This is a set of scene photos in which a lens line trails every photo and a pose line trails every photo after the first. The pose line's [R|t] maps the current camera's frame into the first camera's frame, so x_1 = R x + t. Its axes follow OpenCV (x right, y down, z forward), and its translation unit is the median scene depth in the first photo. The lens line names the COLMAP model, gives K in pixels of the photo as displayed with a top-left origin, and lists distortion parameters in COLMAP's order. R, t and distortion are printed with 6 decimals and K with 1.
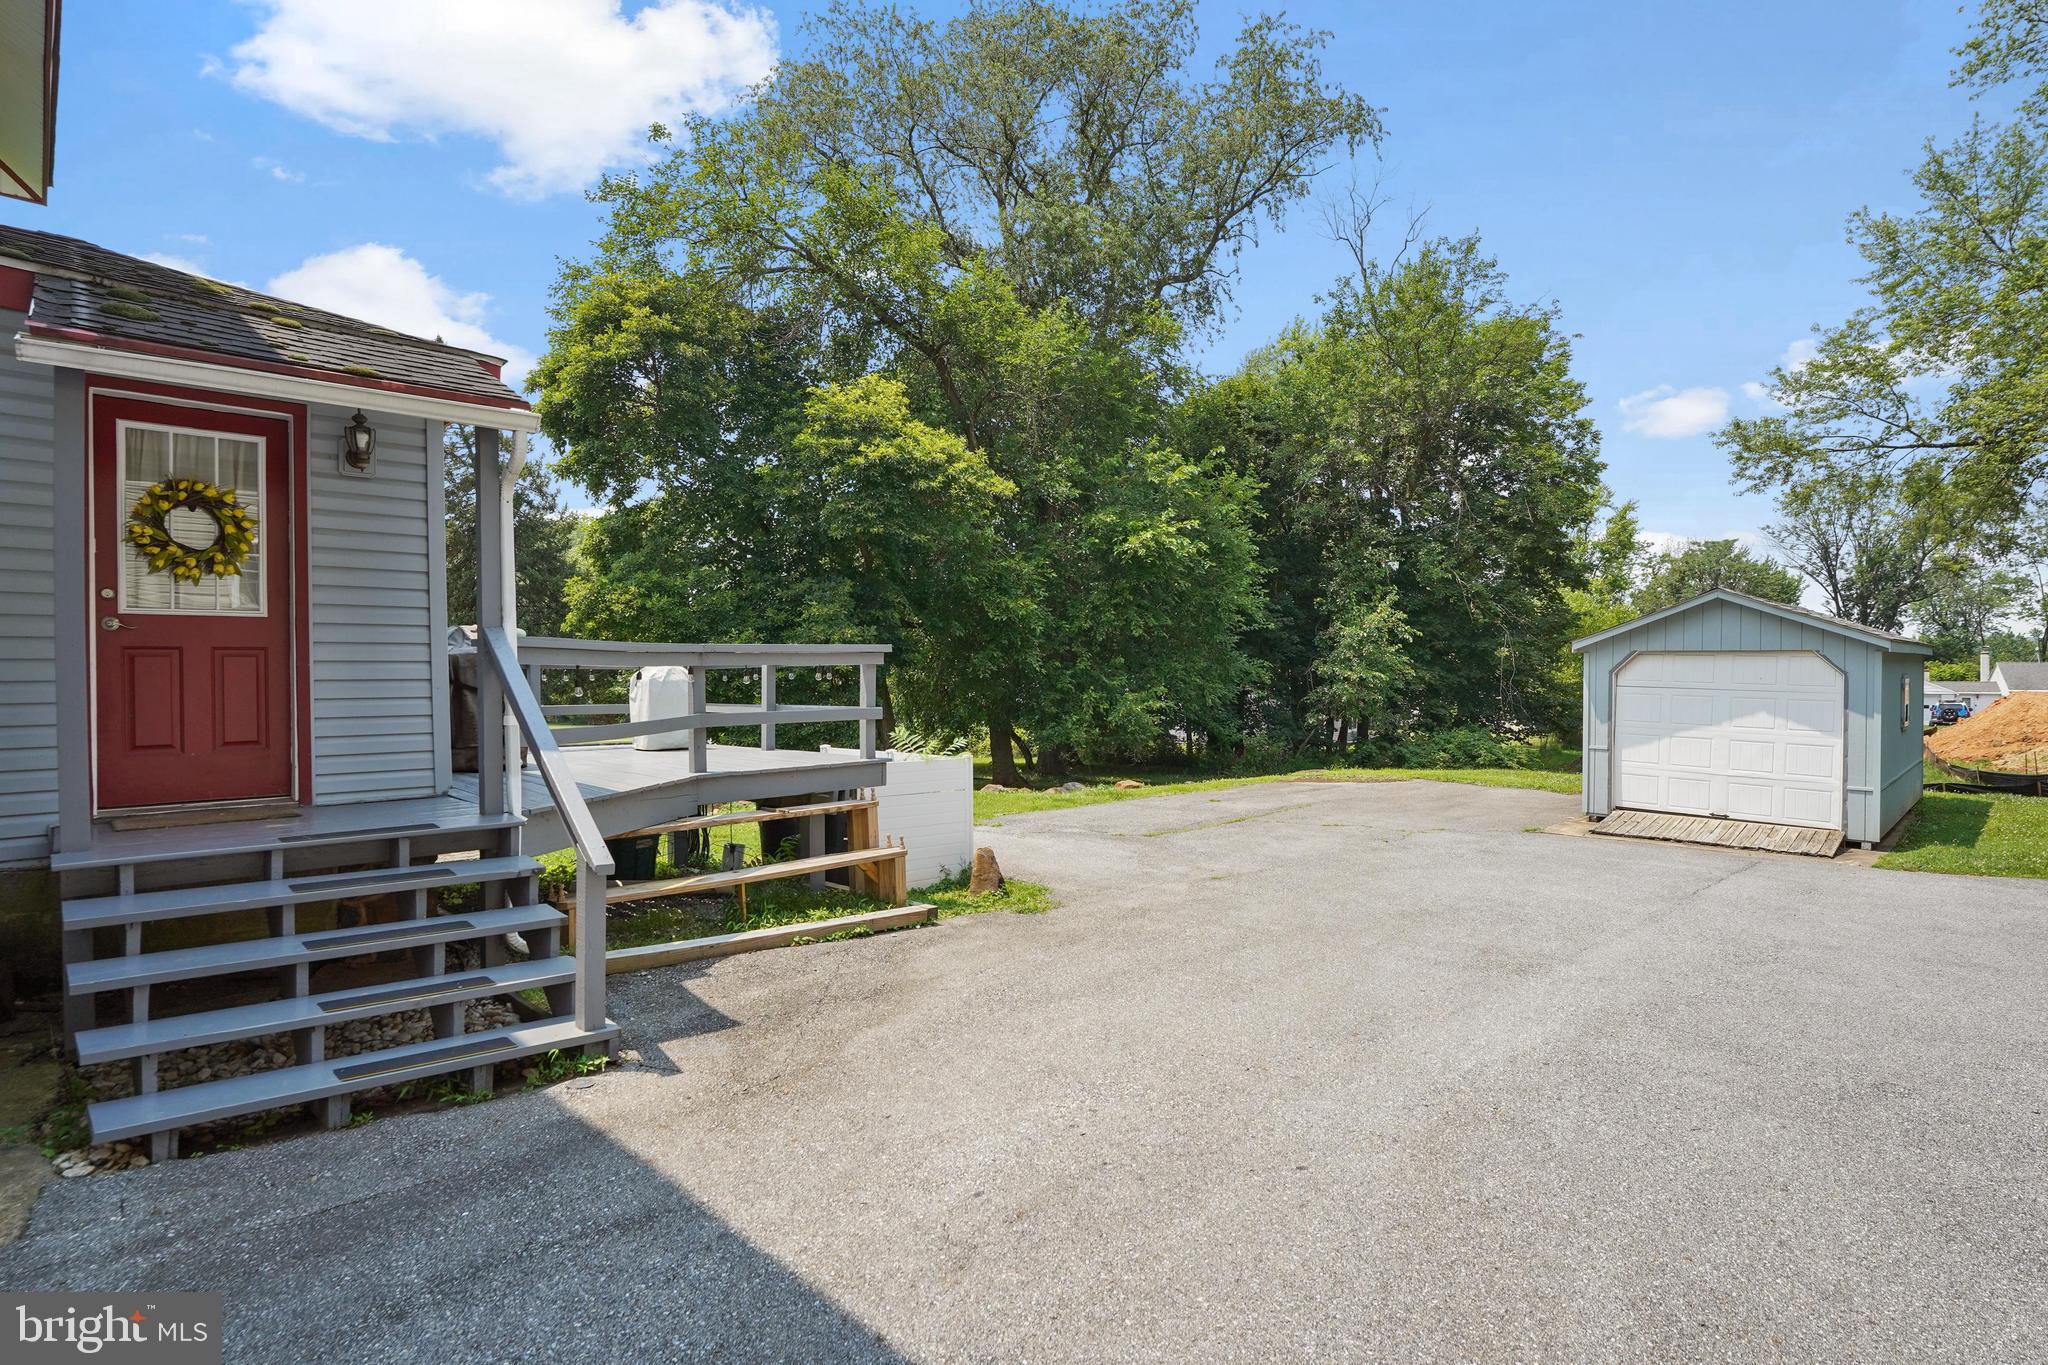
lens RADIAL K [[1002.3, 0, 1023.1], [0, 1002.3, 689.7], [0, 0, 1]] dist [-0.000448, 0.000678]
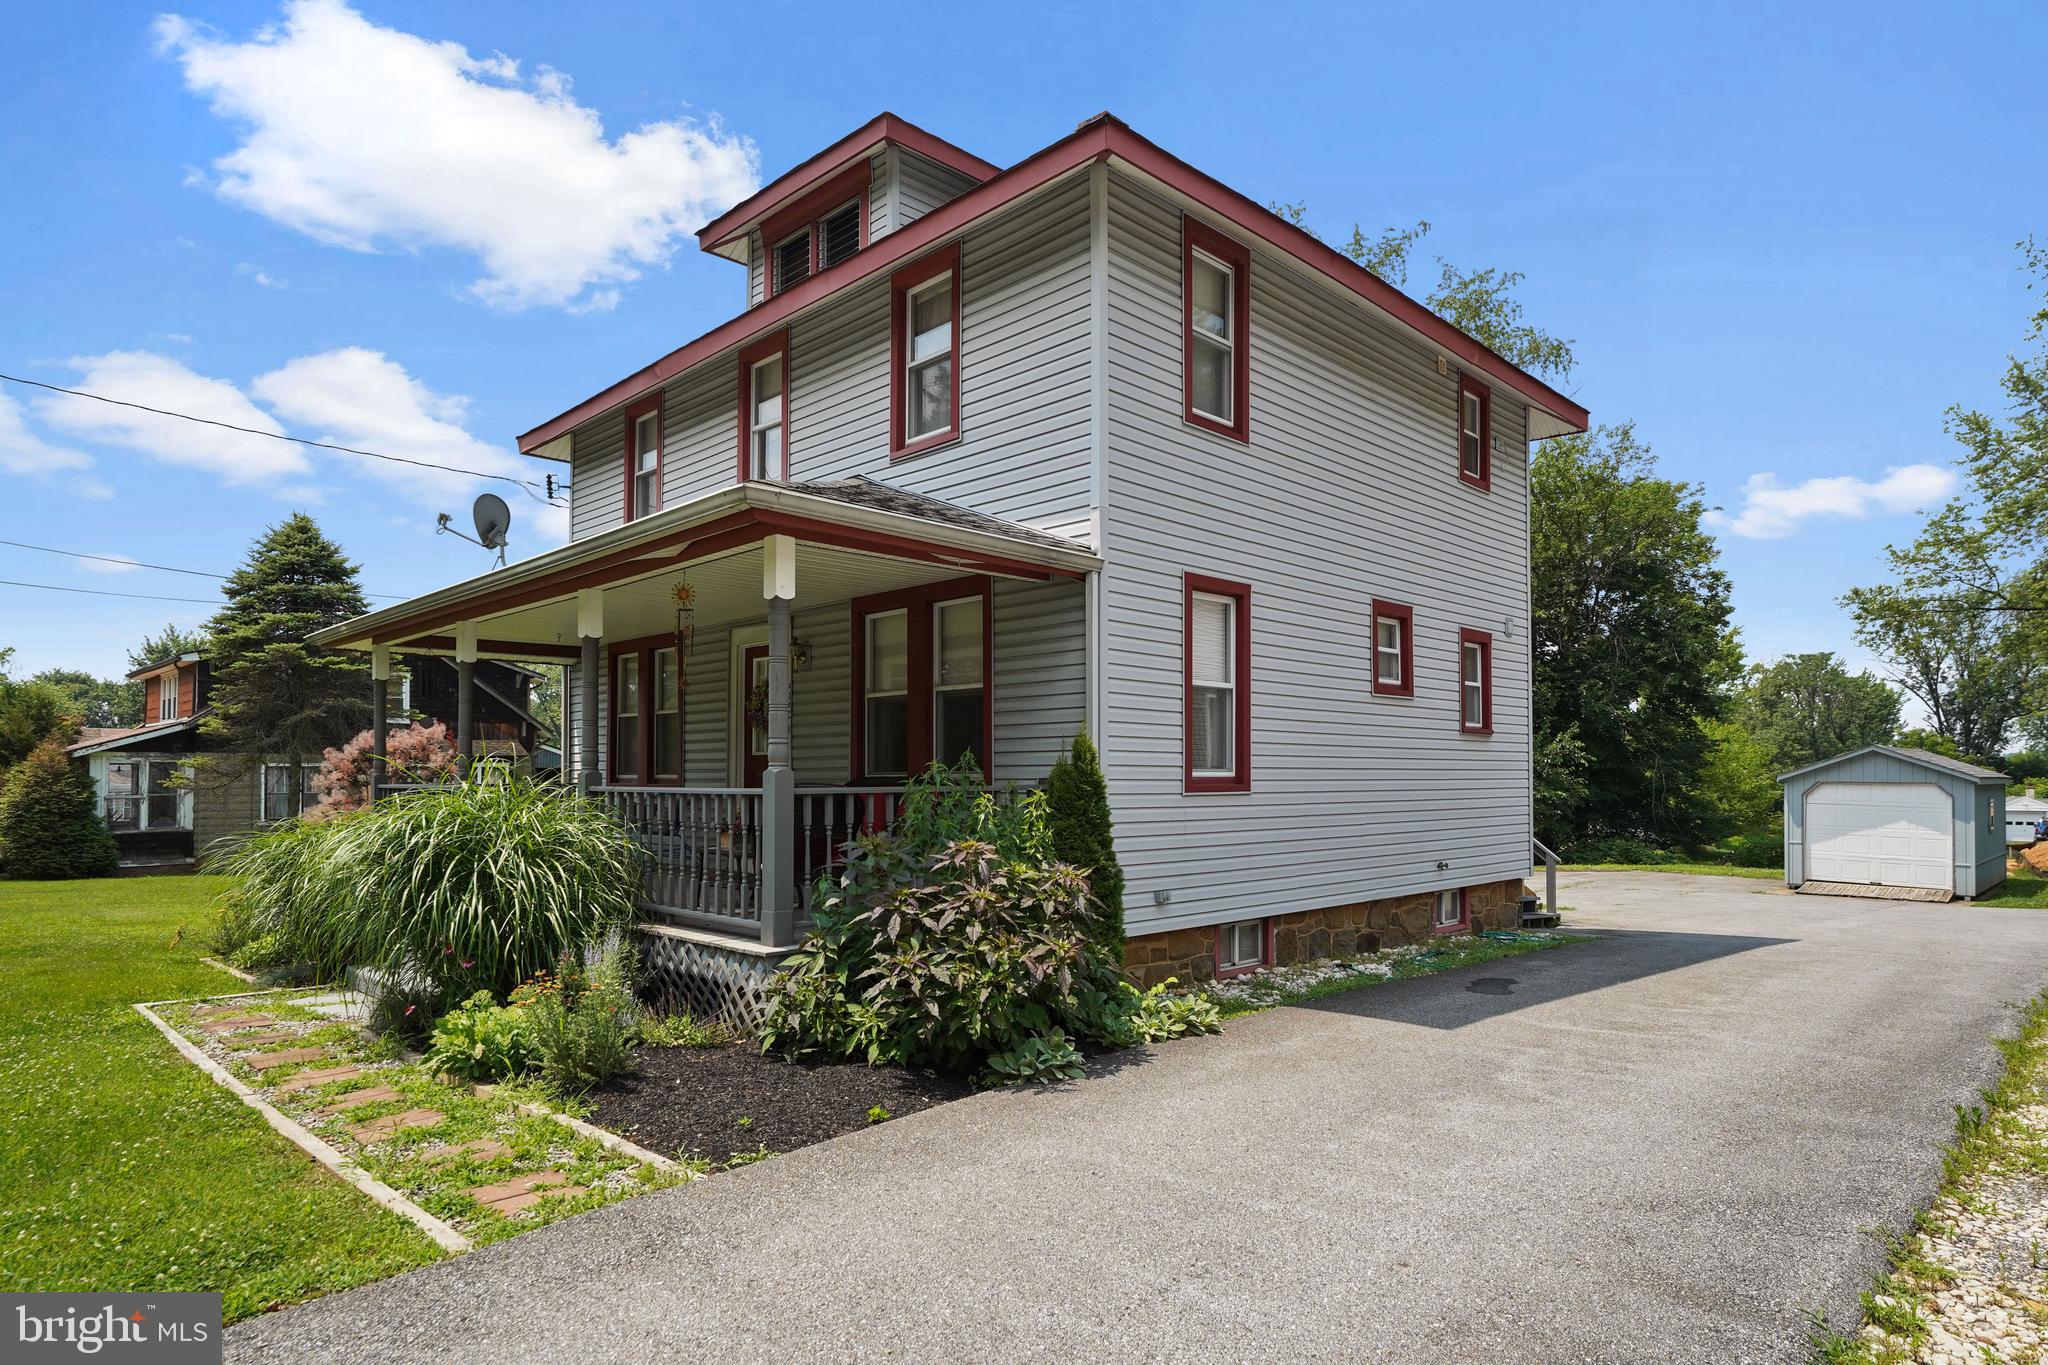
lens RADIAL K [[1160.6, 0, 992.7], [0, 1160.6, 764.4], [0, 0, 1]] dist [0.006727, 0.002894]
pose [[0.999987, 0.005040, 0.001141, -0.329860], [-0.004999, 0.999441, -0.033048, 0.000812], [-0.001307, 0.033042, 0.999453, -0.398445]]
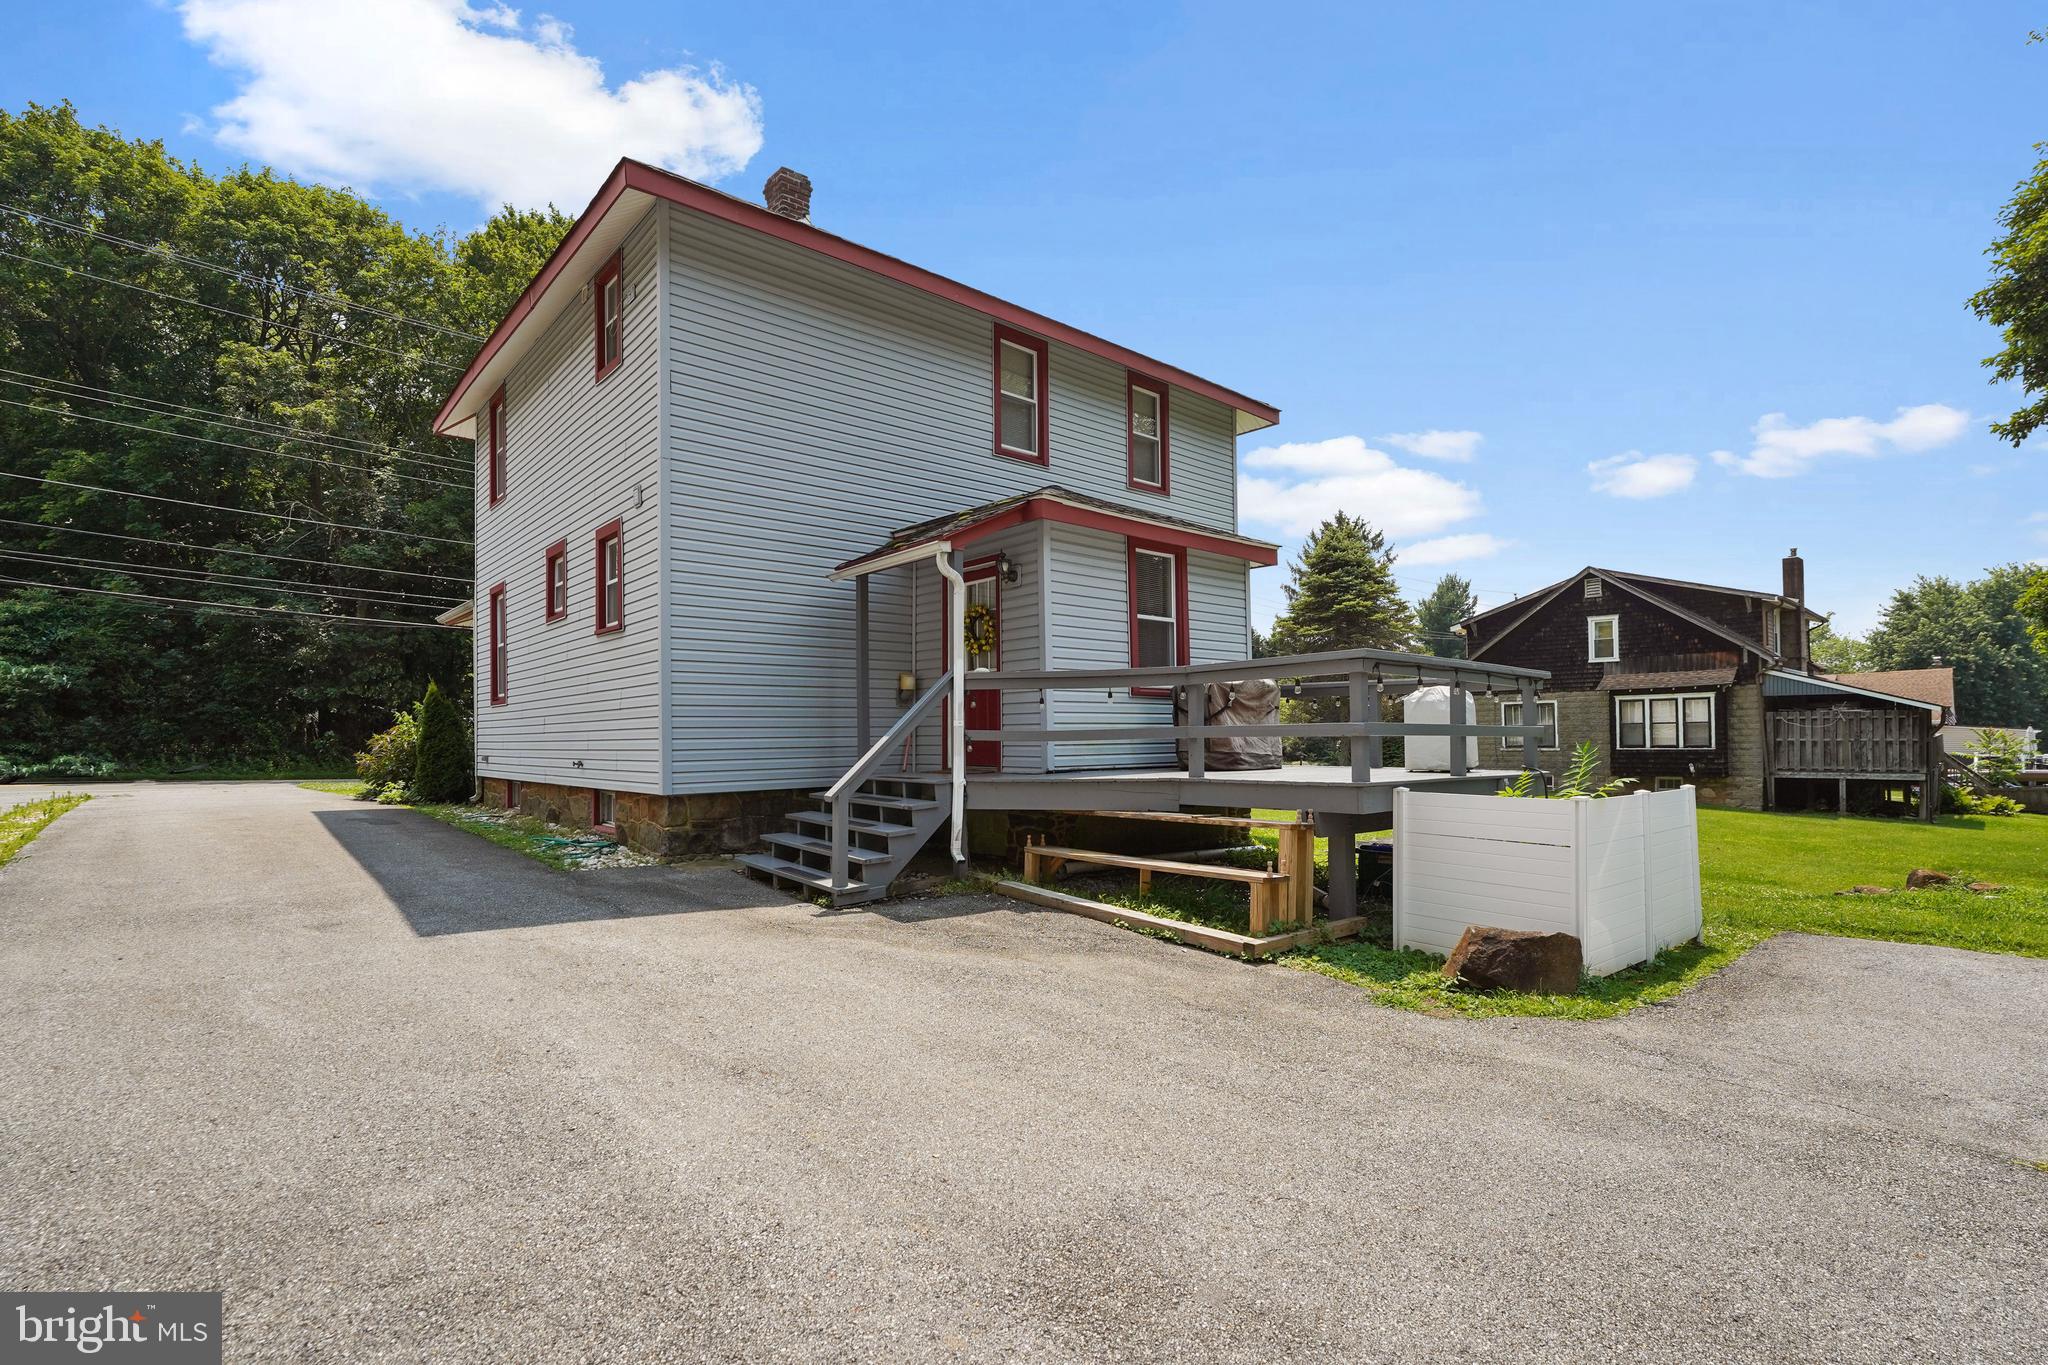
lens RADIAL K [[940.2, 0, 1035.2], [0, 940.2, 730.4], [0, 0, 1]] dist [-0.002203, 0.000091]
pose [[-0.051194, -0.004414, -0.998679, 0.437430], [-0.003444, 0.999985, -0.004243, 0.017495], [0.998683, 0.003223, -0.051208, 0.487708]]
